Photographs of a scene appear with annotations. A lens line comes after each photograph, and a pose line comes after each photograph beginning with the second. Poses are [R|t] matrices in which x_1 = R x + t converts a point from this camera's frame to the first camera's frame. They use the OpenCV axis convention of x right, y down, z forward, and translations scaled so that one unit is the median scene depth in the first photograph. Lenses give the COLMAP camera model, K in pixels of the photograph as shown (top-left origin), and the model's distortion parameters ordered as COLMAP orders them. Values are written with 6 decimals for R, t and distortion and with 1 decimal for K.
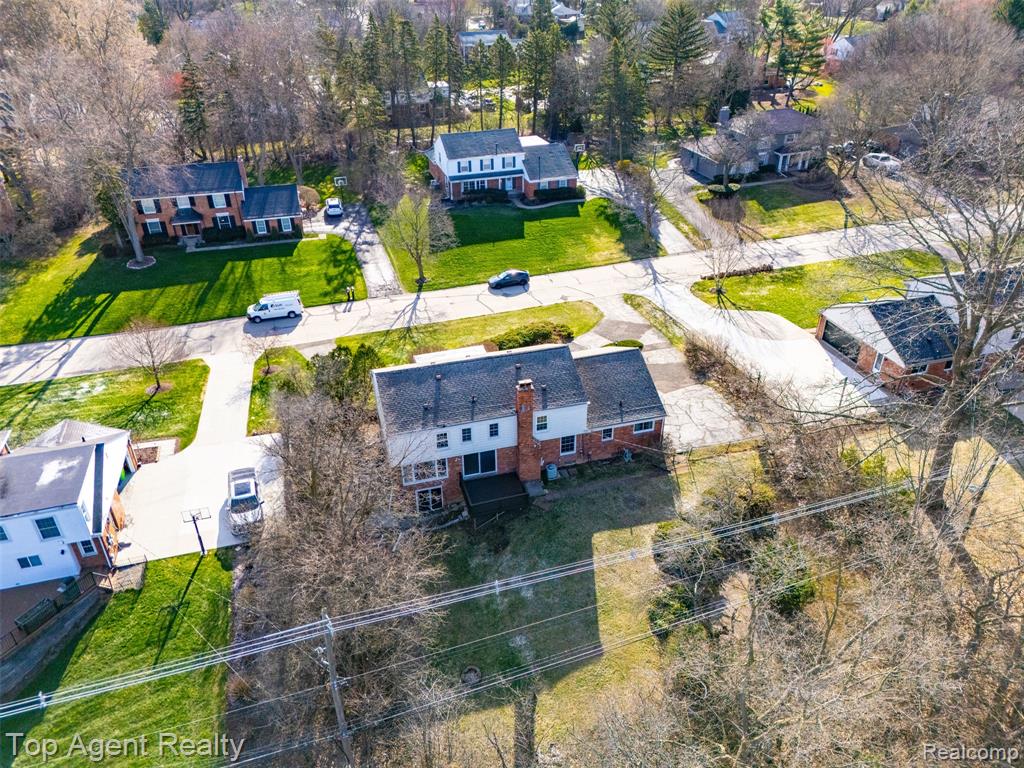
lens RADIAL K [[745.8, 0, 513.5], [0, 745.8, 384.1], [0, 0, 1]] dist [0.083009, -0.076267]
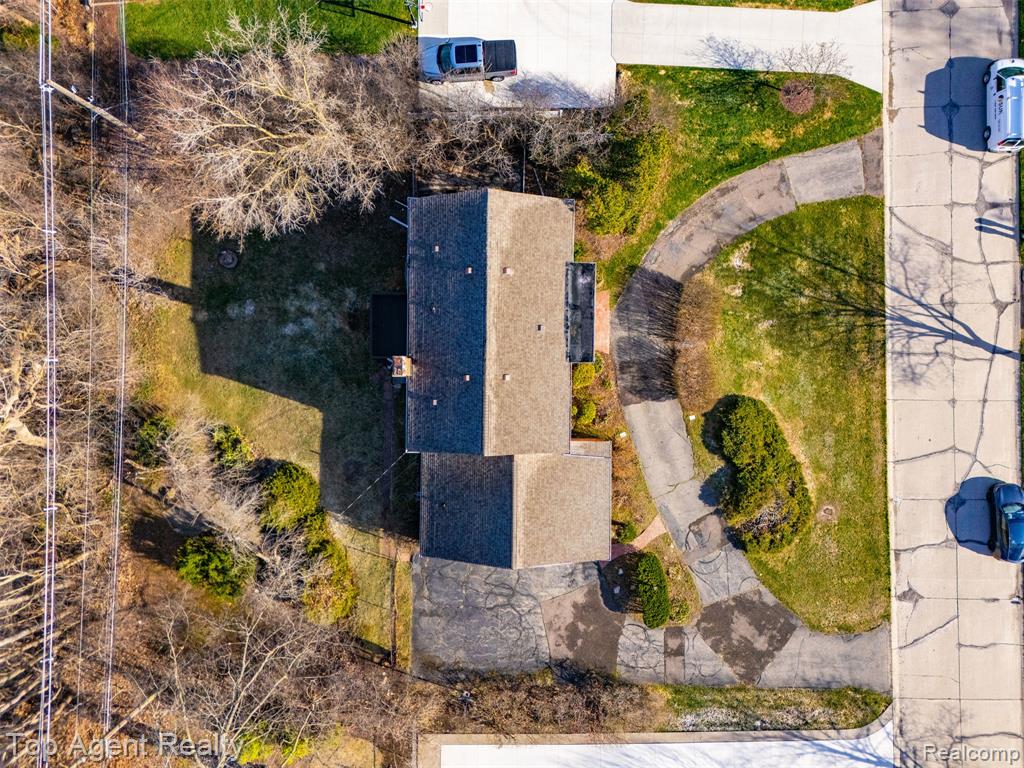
lens RADIAL K [[745.8, 0, 513.5], [0, 745.8, 384.1], [0, 0, 1]] dist [0.083009, -0.076267]
pose [[-0.287457, 0.957648, 0.016676, -0.008713], [-0.481001, -0.159394, 0.862108, -0.441602], [0.828255, 0.239798, 0.506449, 0.416374]]
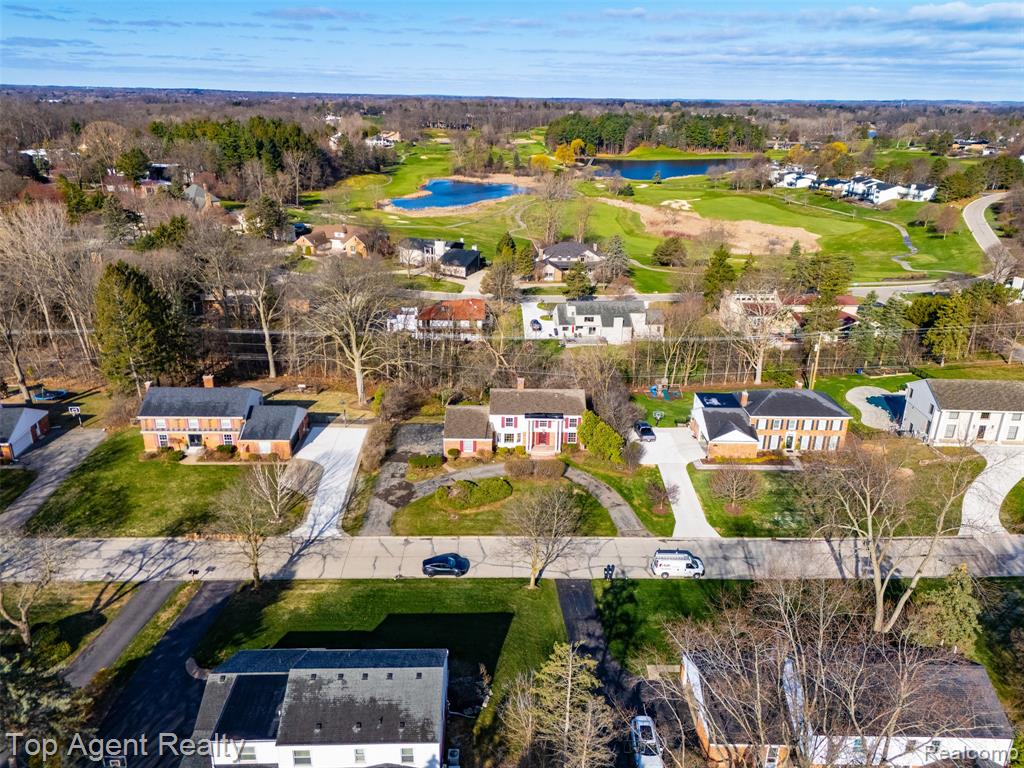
lens RADIAL K [[745.8, 0, 513.5], [0, 745.8, 384.1], [0, 0, 1]] dist [0.083009, -0.076267]
pose [[-0.964996, -0.099942, 0.242477, -0.311591], [0.129786, 0.621425, 0.772649, -1.053023], [-0.227901, 0.777073, -0.586702, 1.409059]]
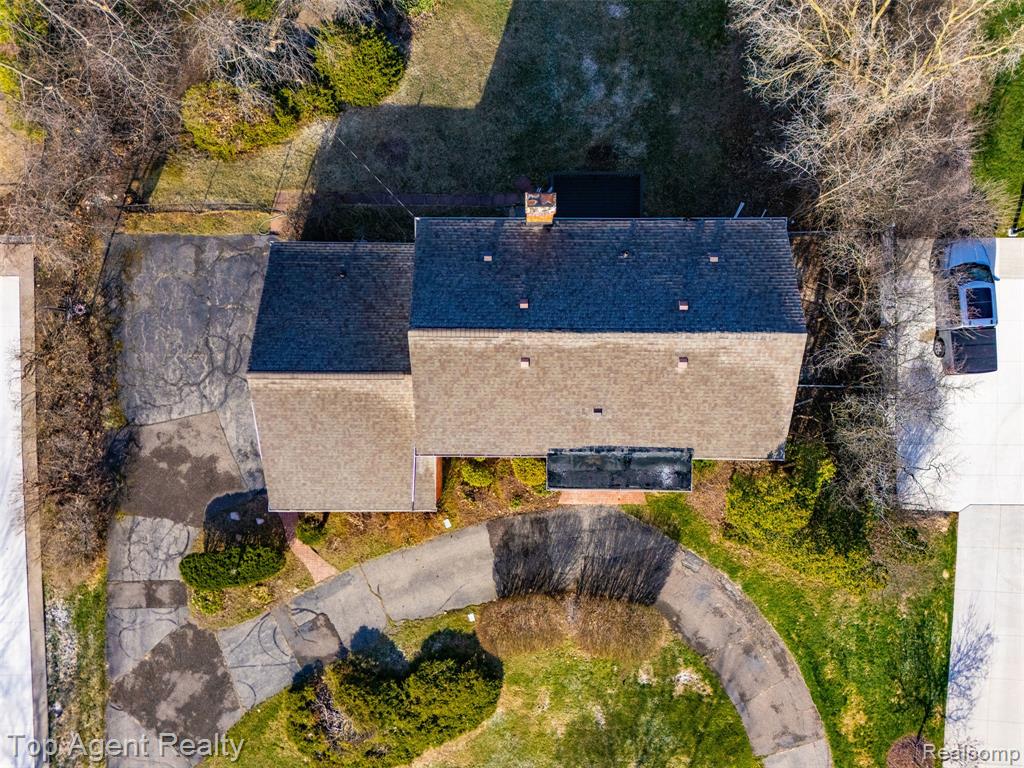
lens RADIAL K [[745.8, 0, 513.5], [0, 745.8, 384.1], [0, 0, 1]] dist [0.083009, -0.076267]
pose [[-0.959260, -0.282007, 0.017087, -0.006834], [0.161528, -0.497816, 0.852108, -0.309098], [-0.231794, 0.820153, 0.523087, 0.492292]]
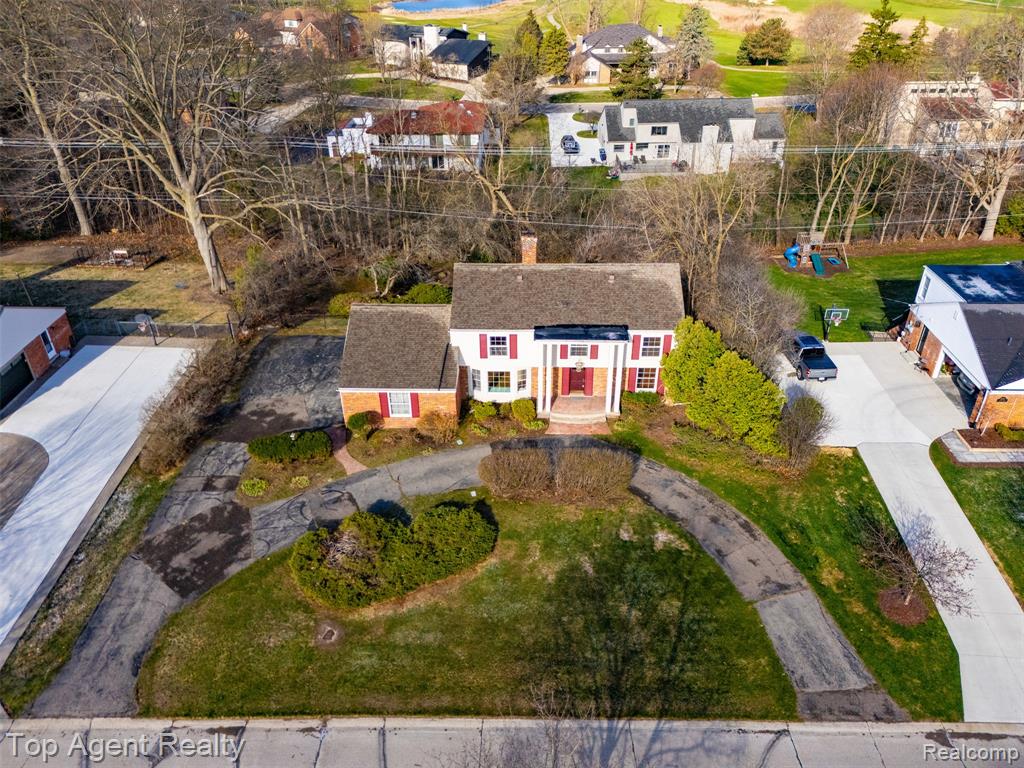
lens RADIAL K [[745.8, 0, 513.5], [0, 745.8, 384.1], [0, 0, 1]] dist [0.083009, -0.076267]
pose [[-0.953018, -0.146221, 0.265287, -0.157624], [0.171777, 0.460472, 0.870895, -0.475999], [-0.249500, 0.875549, -0.413720, 0.952797]]
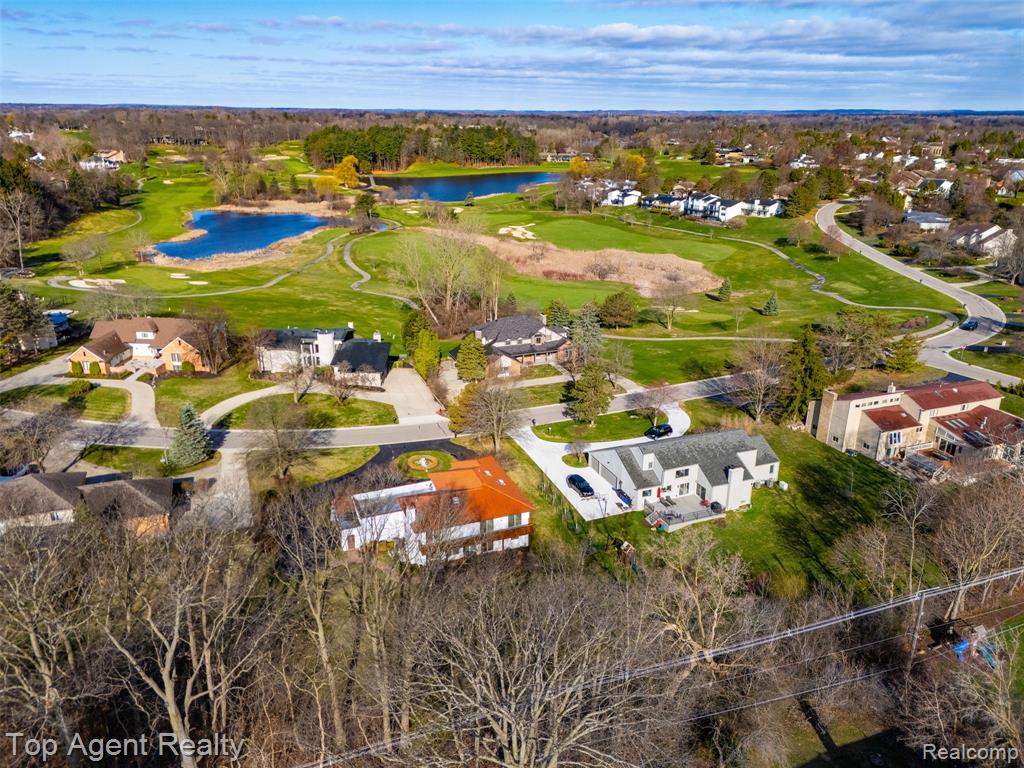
lens RADIAL K [[745.8, 0, 513.5], [0, 745.8, 384.1], [0, 0, 1]] dist [0.083009, -0.076267]
pose [[-0.996866, 0.028200, -0.073910, 0.378634], [-0.040158, 0.624562, 0.779942, -0.619374], [0.068155, 0.780466, -0.621472, 0.666626]]
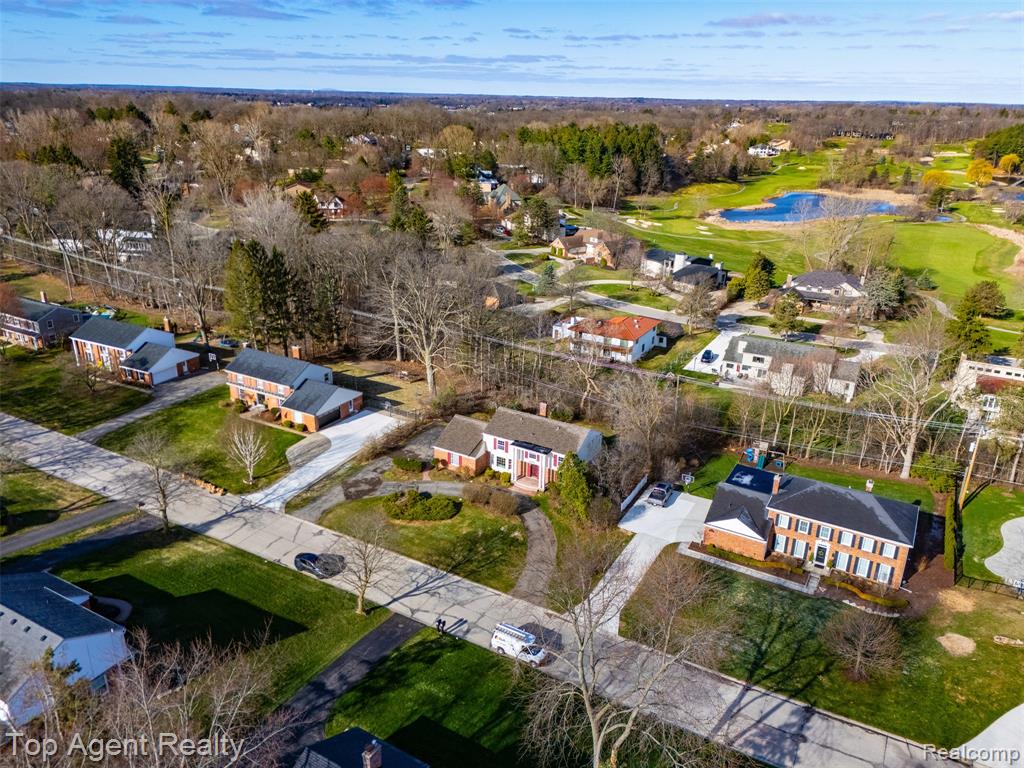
lens RADIAL K [[745.8, 0, 513.5], [0, 745.8, 384.1], [0, 0, 1]] dist [0.083009, -0.076267]
pose [[-0.695672, -0.263011, 0.668480, -0.795685], [0.360536, 0.677043, 0.641581, -0.855130], [-0.621333, 0.687342, -0.376175, 1.081373]]
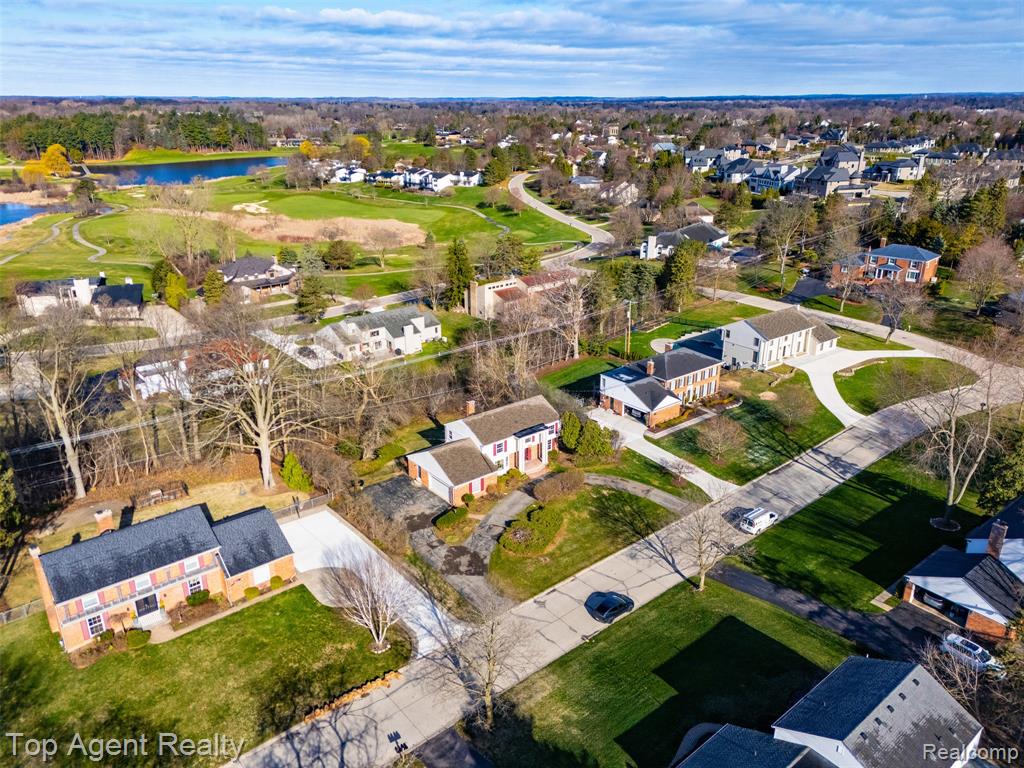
lens RADIAL K [[745.8, 0, 513.5], [0, 745.8, 384.1], [0, 0, 1]] dist [0.083009, -0.076267]
pose [[-0.918127, 0.150288, -0.366682, 0.399942], [-0.197807, 0.627981, 0.752670, -0.980031], [0.343387, 0.763580, -0.546838, 1.285629]]
